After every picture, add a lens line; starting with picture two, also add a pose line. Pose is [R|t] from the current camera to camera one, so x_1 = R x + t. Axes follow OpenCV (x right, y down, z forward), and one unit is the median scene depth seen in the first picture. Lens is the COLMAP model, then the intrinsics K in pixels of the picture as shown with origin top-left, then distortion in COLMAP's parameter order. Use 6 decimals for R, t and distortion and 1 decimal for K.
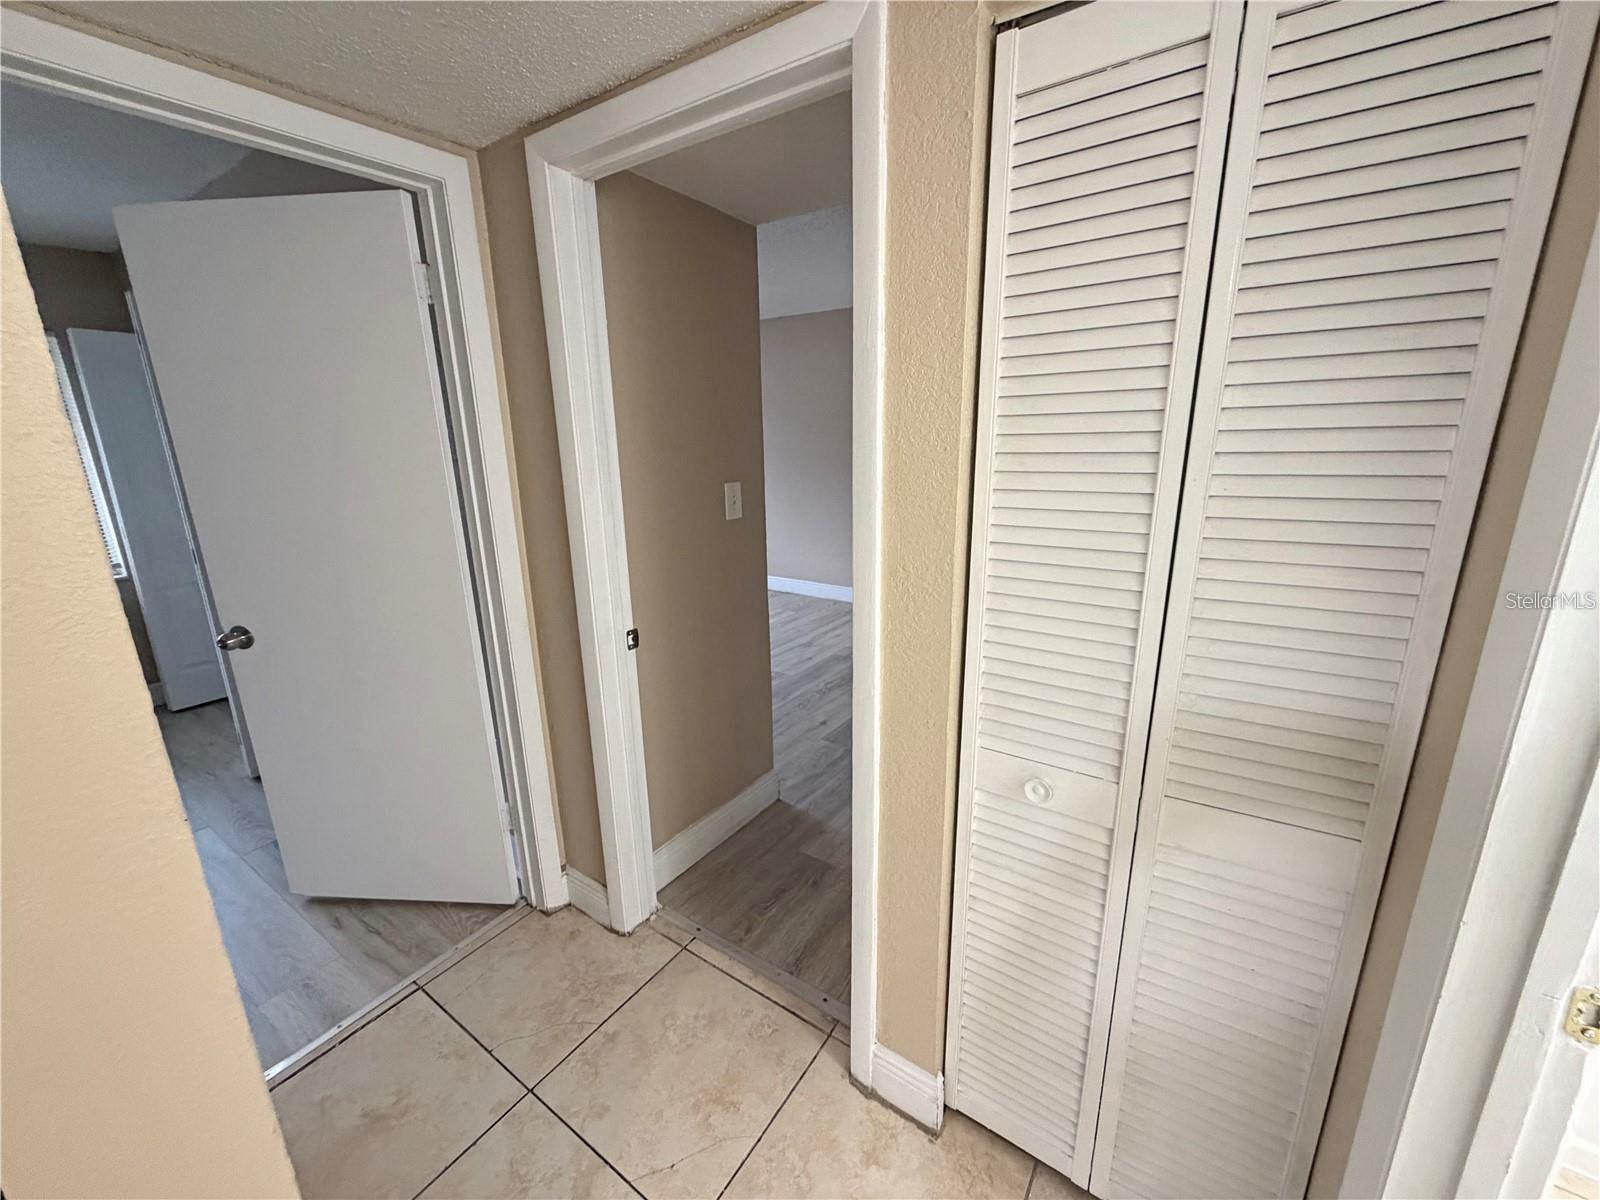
lens RADIAL K [[640.8, 0, 787.1], [0, 640.8, 604.0], [0, 0, 1]] dist [-0.000956, -0.000092]
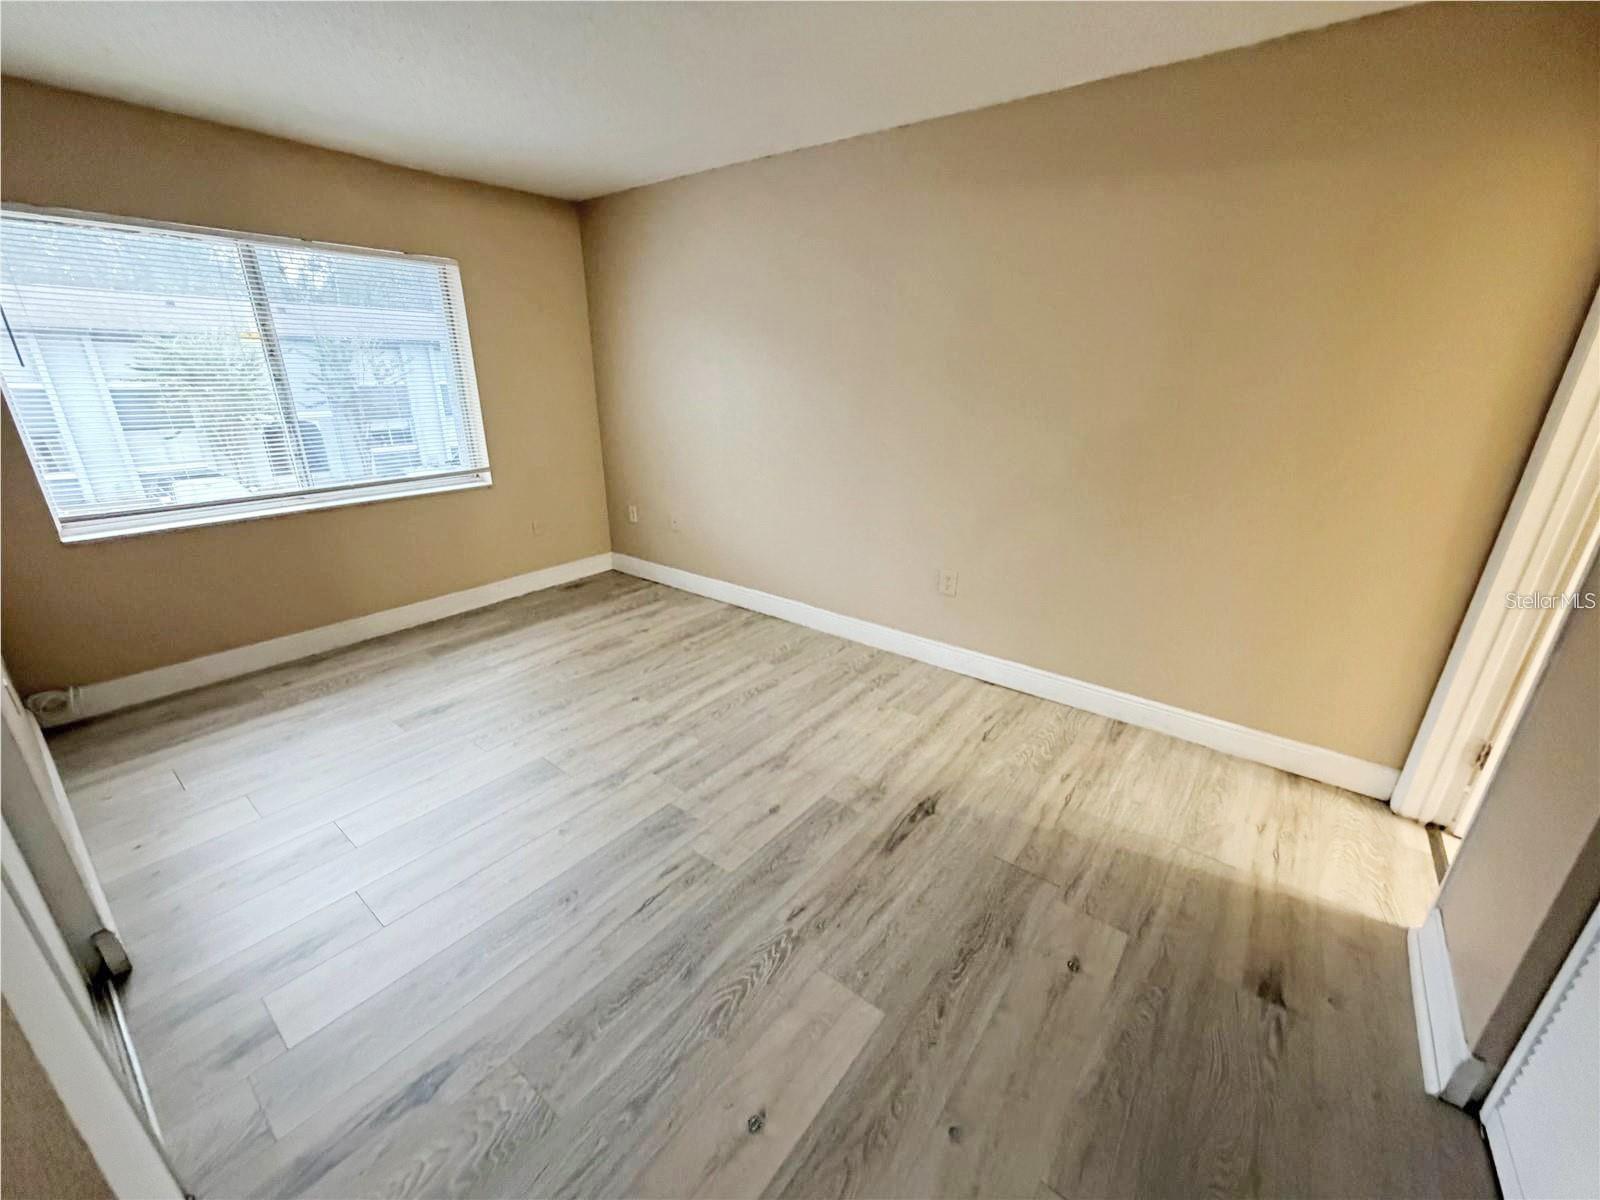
lens RADIAL K [[638.6, 0, 800.0], [0, 638.6, 600.0], [0, 0, 1]] dist [0.000940, 0.000065]
pose [[0.998785, 0.042381, -0.025135, 0.056587], [-0.039961, 0.995137, 0.090035, -0.121943], [0.028829, -0.088921, 0.995621, 0.453090]]
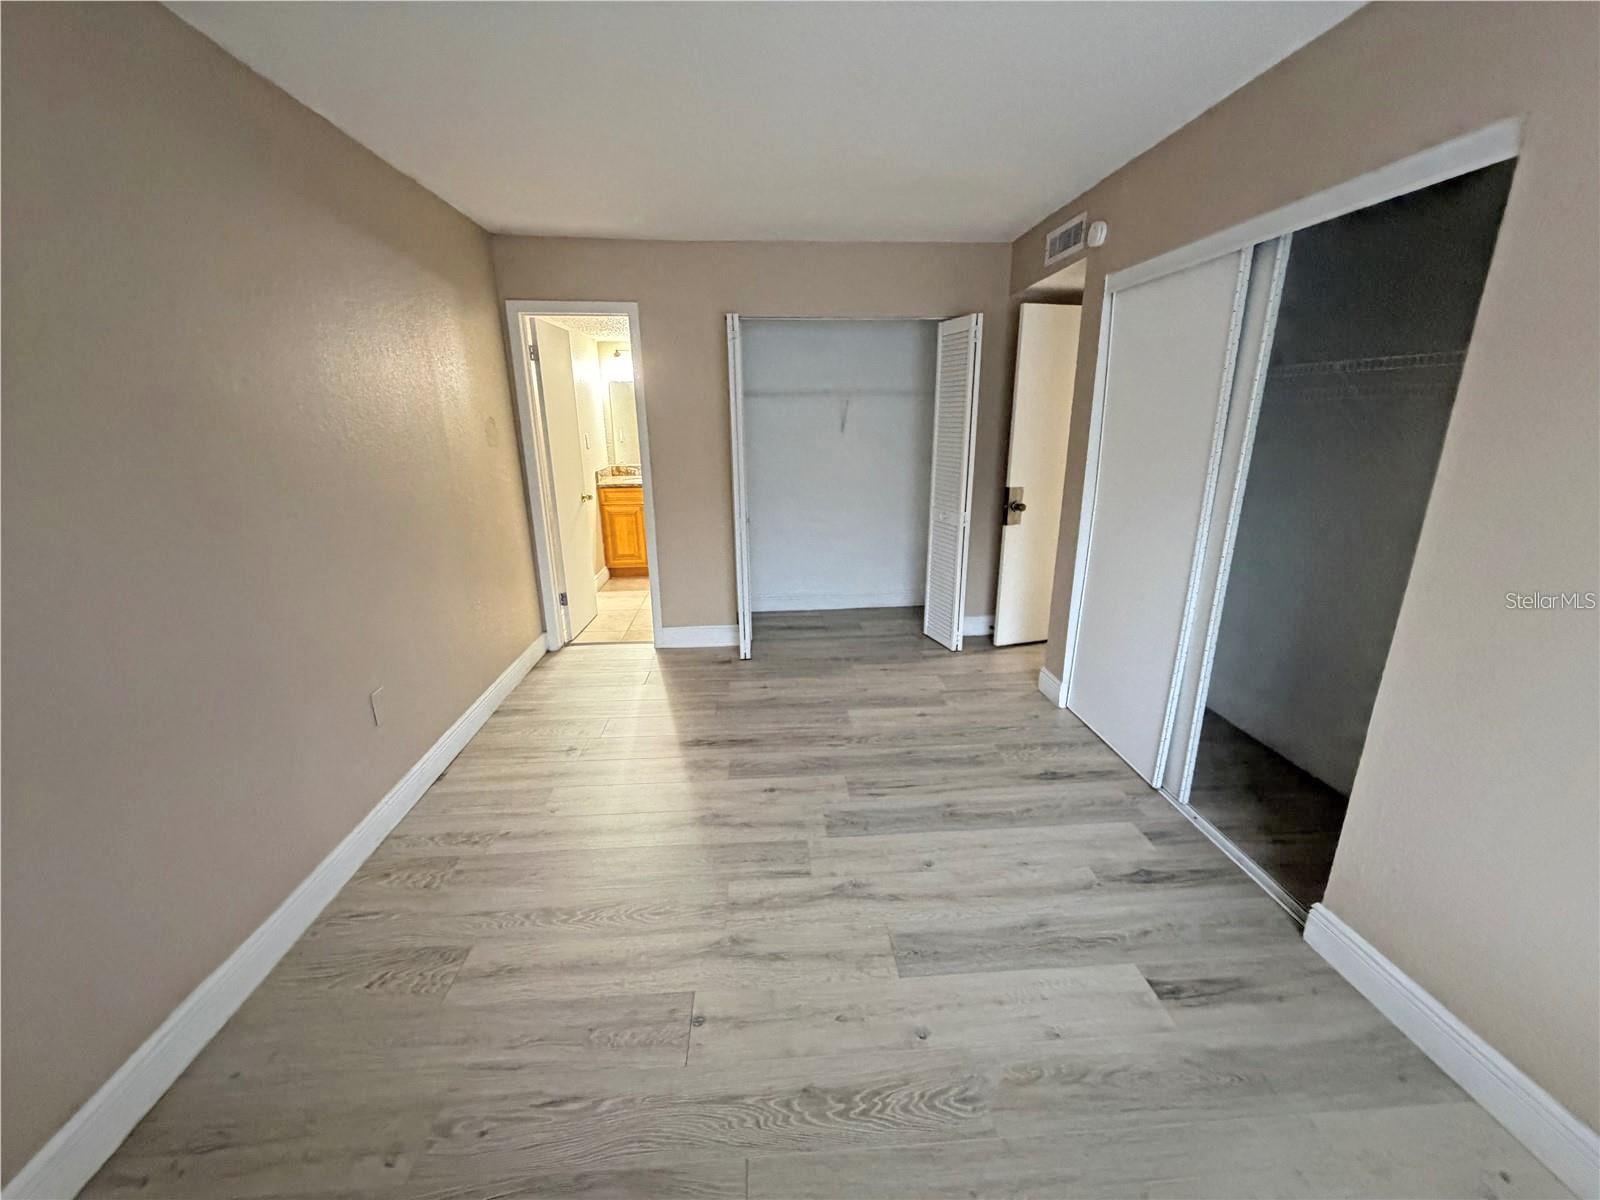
lens RADIAL K [[638.6, 0, 800.0], [0, 638.6, 600.0], [0, 0, 1]] dist [0.000940, 0.000065]
pose [[-0.637929, -0.190524, 0.746155, -0.364373], [0.219220, 0.883898, 0.413119, -0.289798], [-0.738234, 0.427113, -0.522097, 1.112377]]
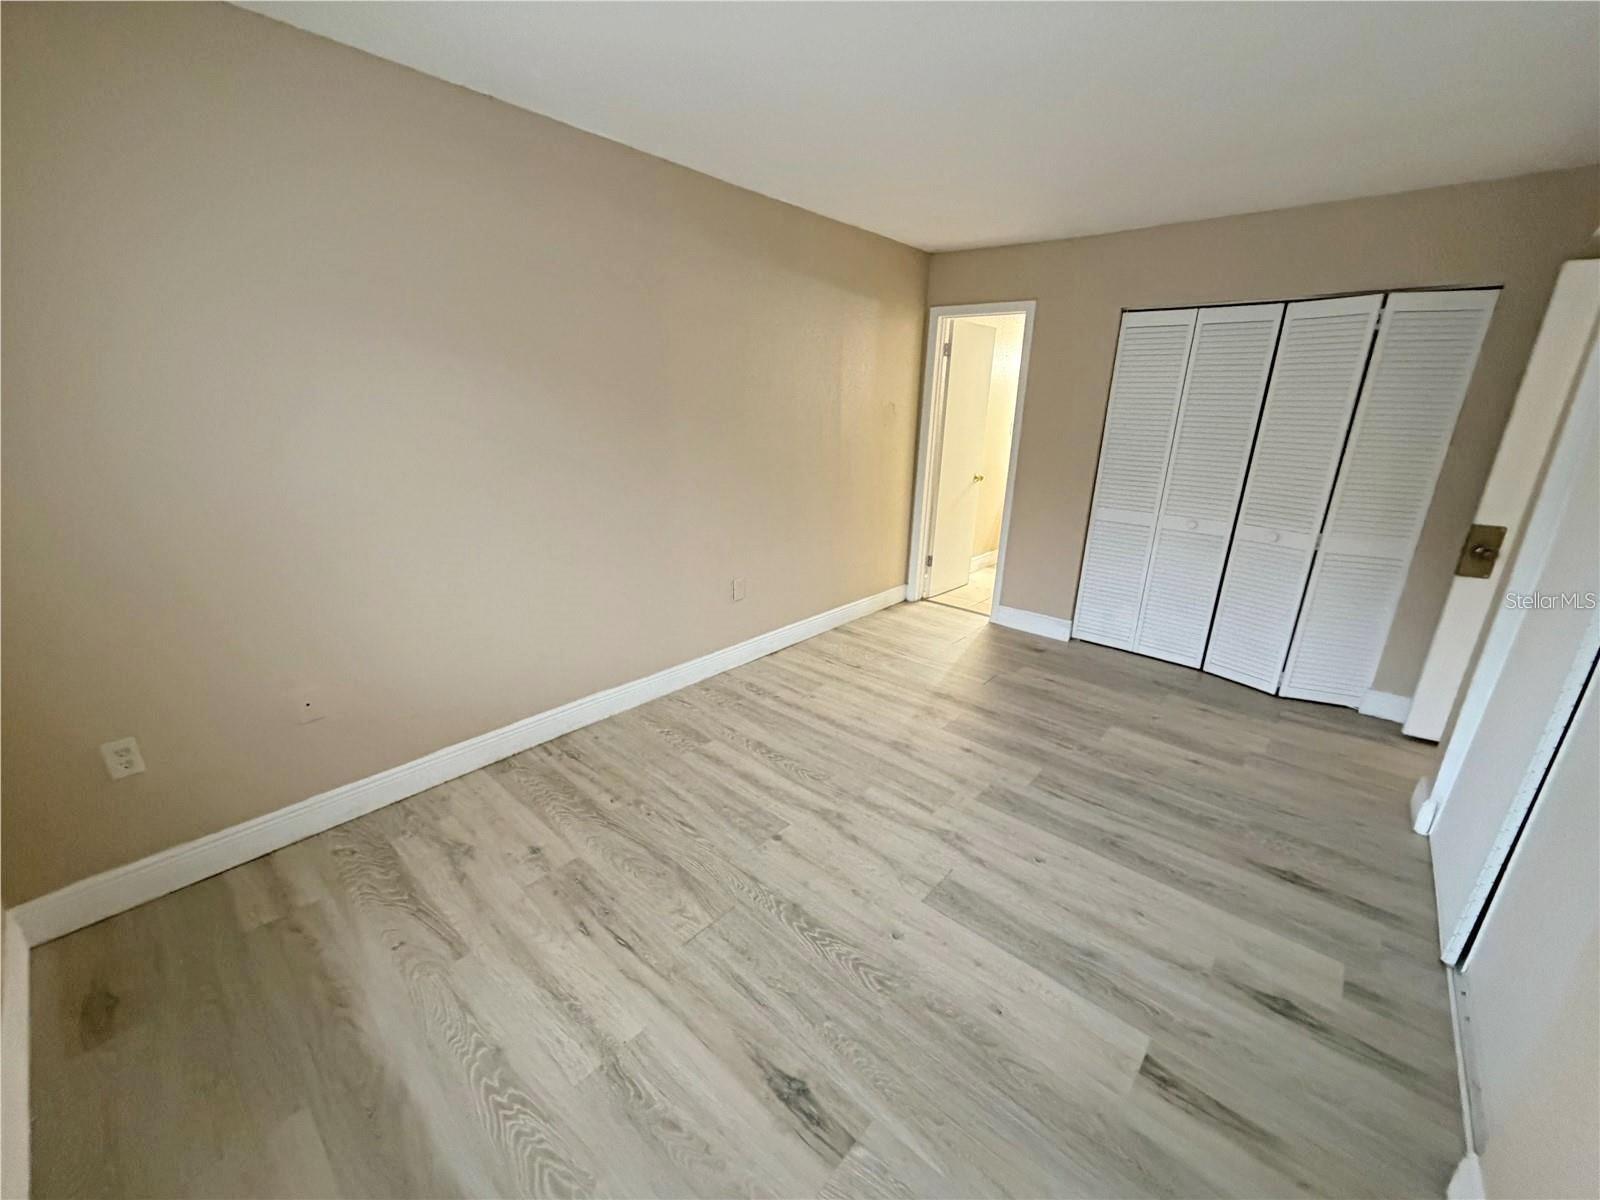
lens RADIAL K [[639.7, 0, 798.2], [0, 639.7, 600.7], [0, 0, 1]] dist [-0.001009, 0.000019]
pose [[0.101990, -0.279444, 0.954730, -0.525253], [0.233074, 0.939733, 0.250156, -0.245194], [-0.967096, 0.197010, 0.160974, 0.942227]]
